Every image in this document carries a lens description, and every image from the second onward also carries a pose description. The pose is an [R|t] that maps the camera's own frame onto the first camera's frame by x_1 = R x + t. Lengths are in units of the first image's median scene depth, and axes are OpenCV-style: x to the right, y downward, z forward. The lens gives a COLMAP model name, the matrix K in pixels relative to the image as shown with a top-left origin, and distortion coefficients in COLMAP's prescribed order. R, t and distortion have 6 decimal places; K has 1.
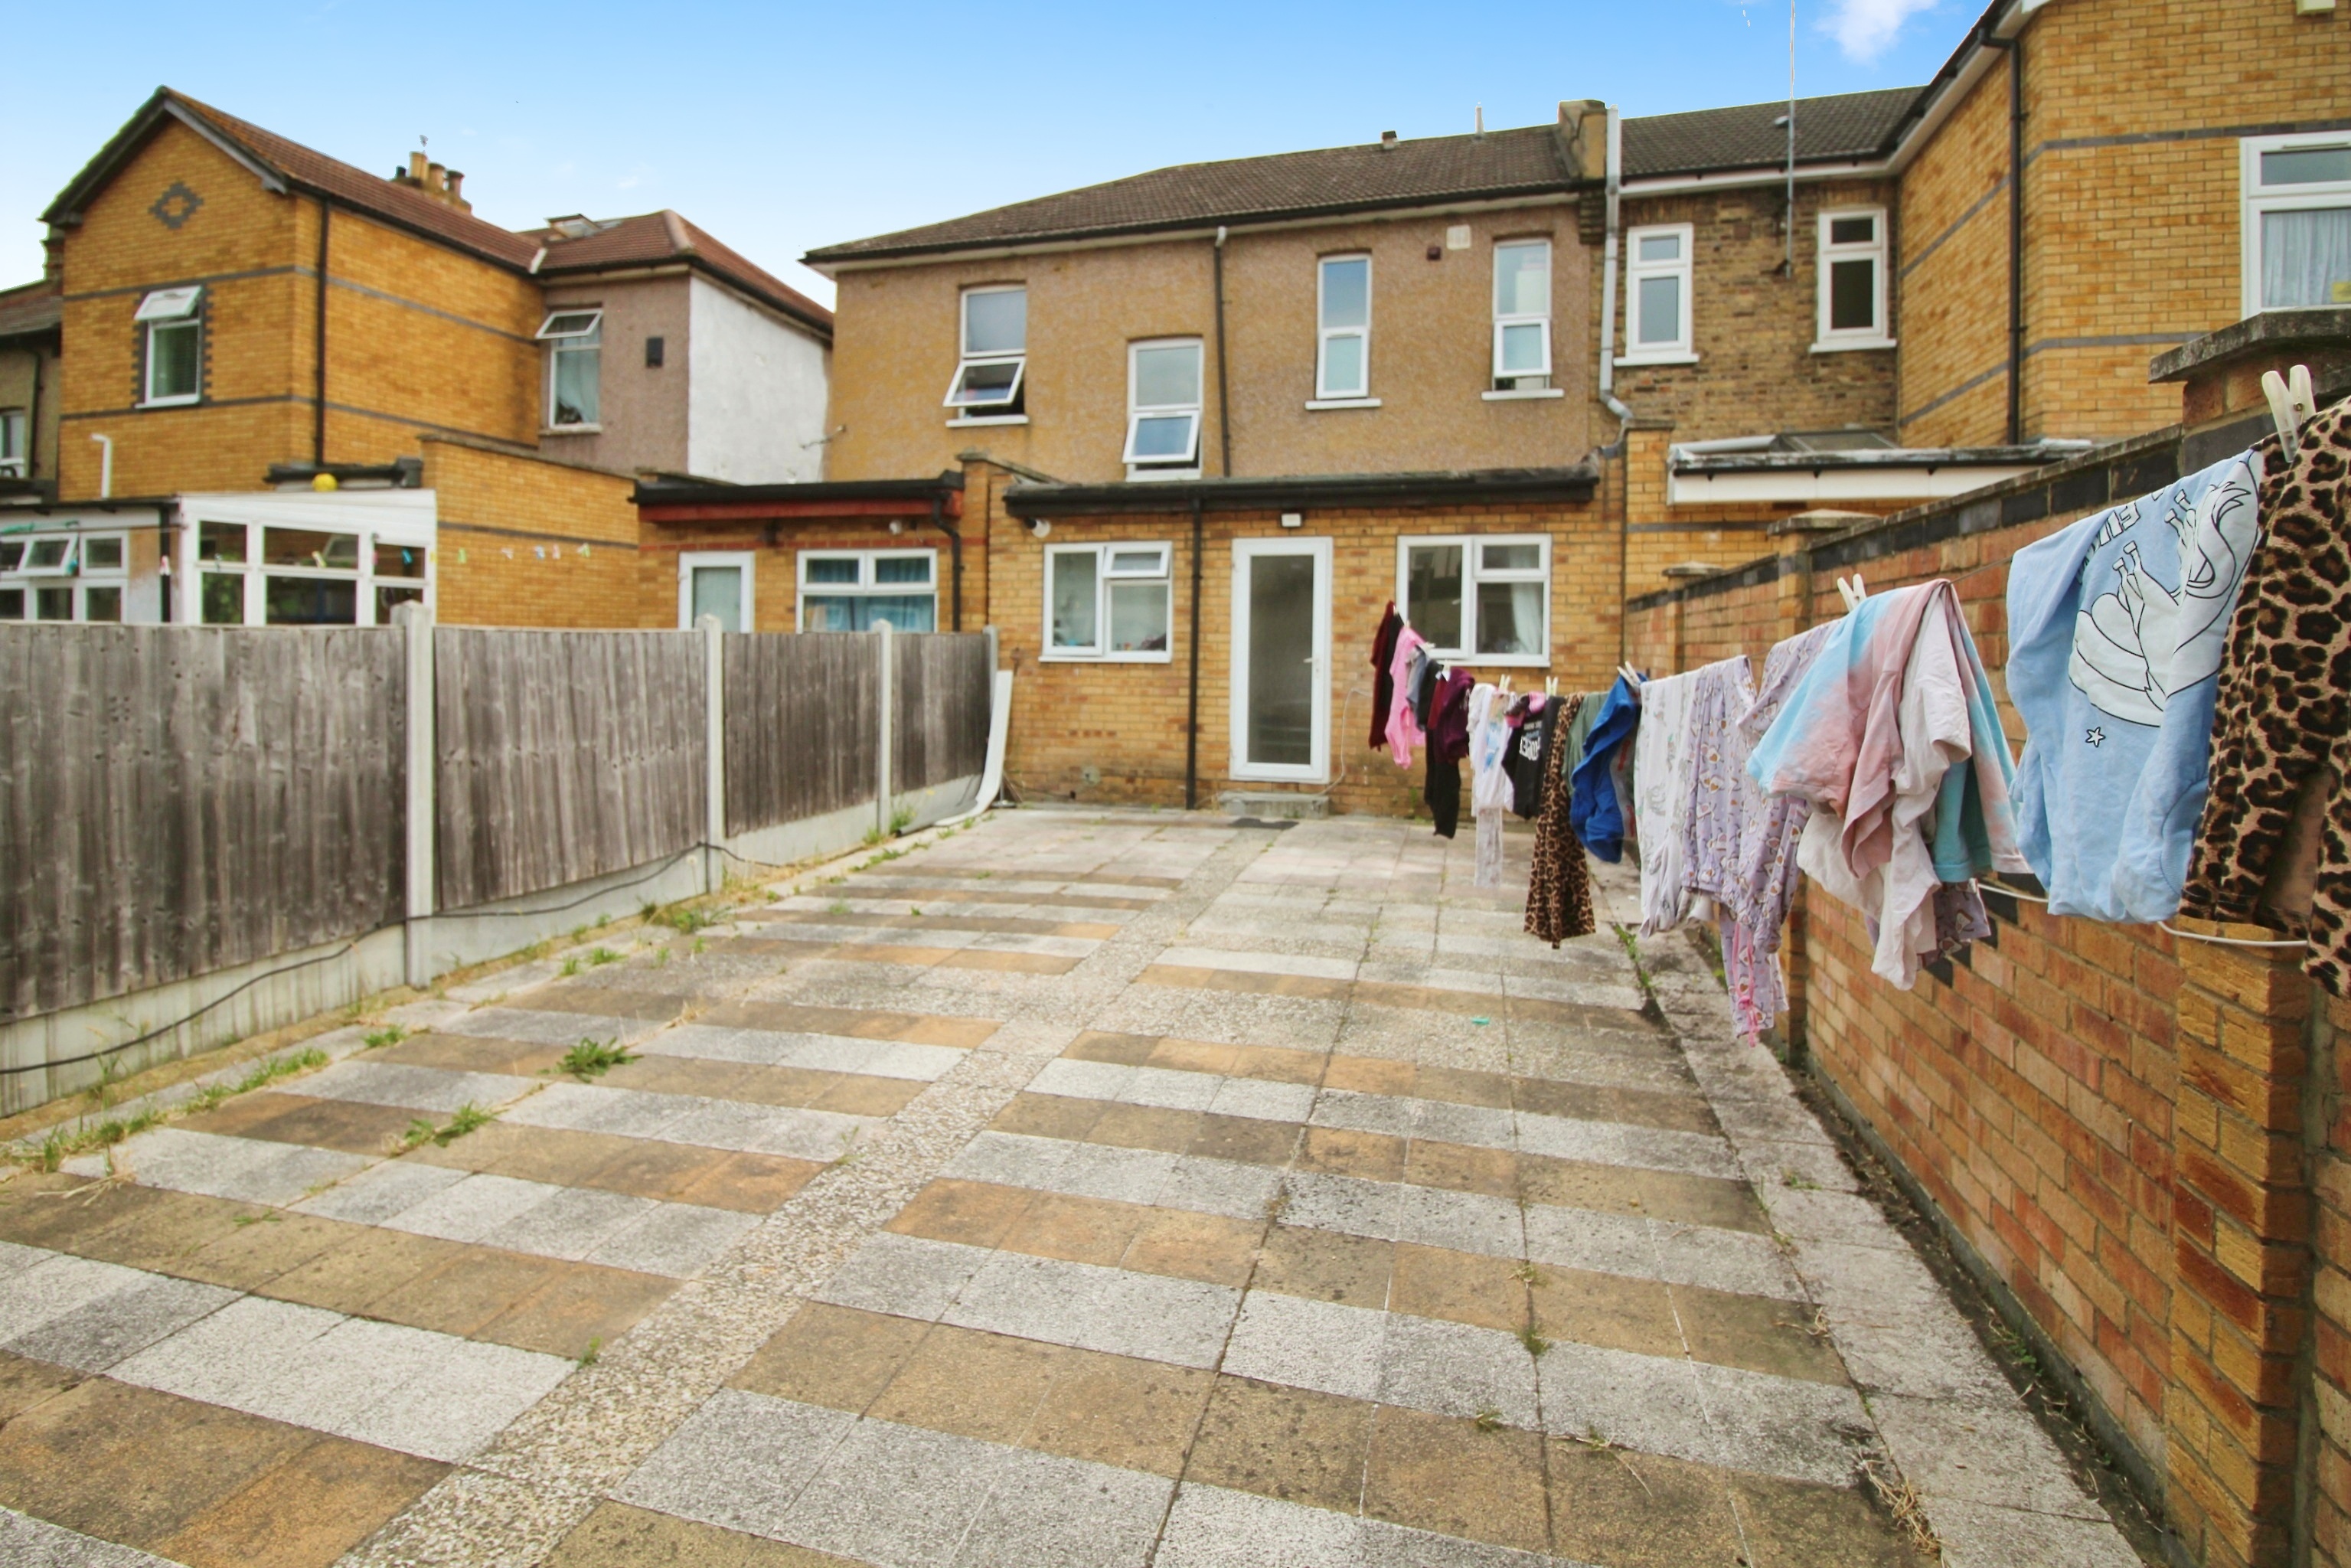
lens RADIAL K [[1087.5, 0, 1183.6], [0, 1087.5, 786.0], [0, 0, 1]] dist [-0.000163, -0.000040]
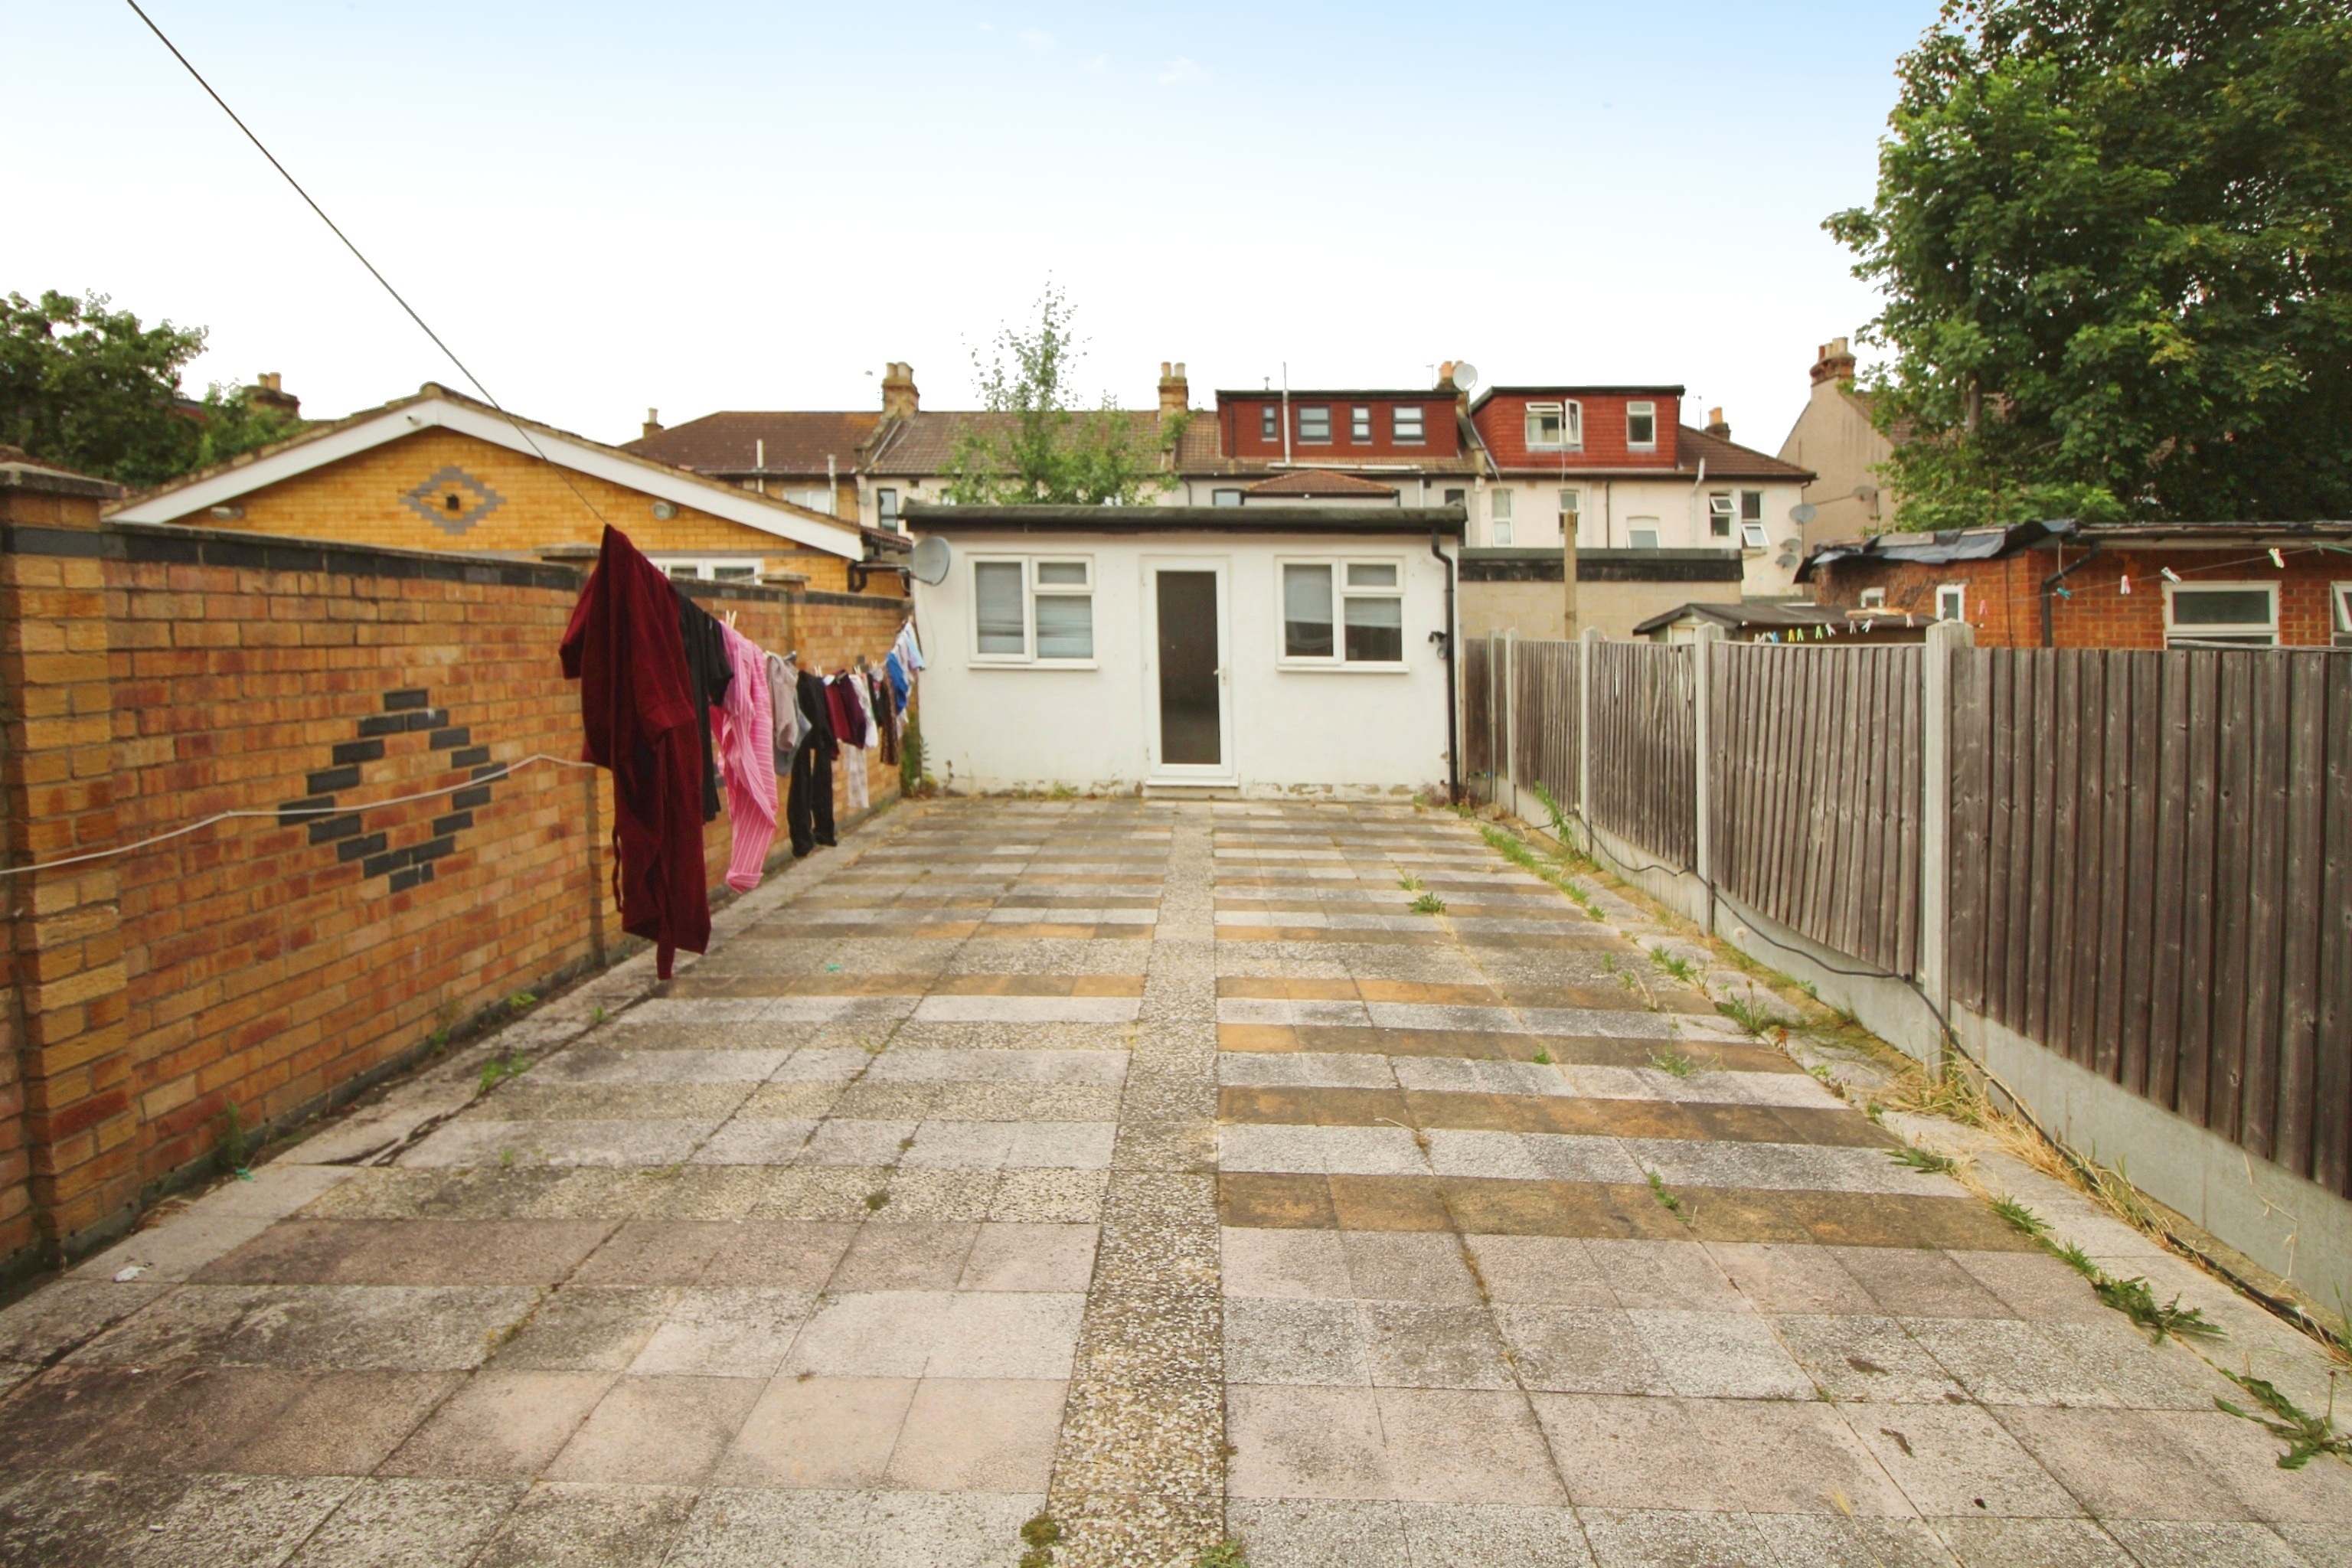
lens RADIAL K [[1087.9, 0, 1174.3], [0, 1087.9, 782.6], [0, 0, 1]] dist [-0.000163, -0.000040]
pose [[-0.973993, 0.019417, -0.225743, 0.139361], [-0.041739, 0.963894, 0.262995, -0.241421], [0.222698, 0.265578, -0.938016, 1.702310]]
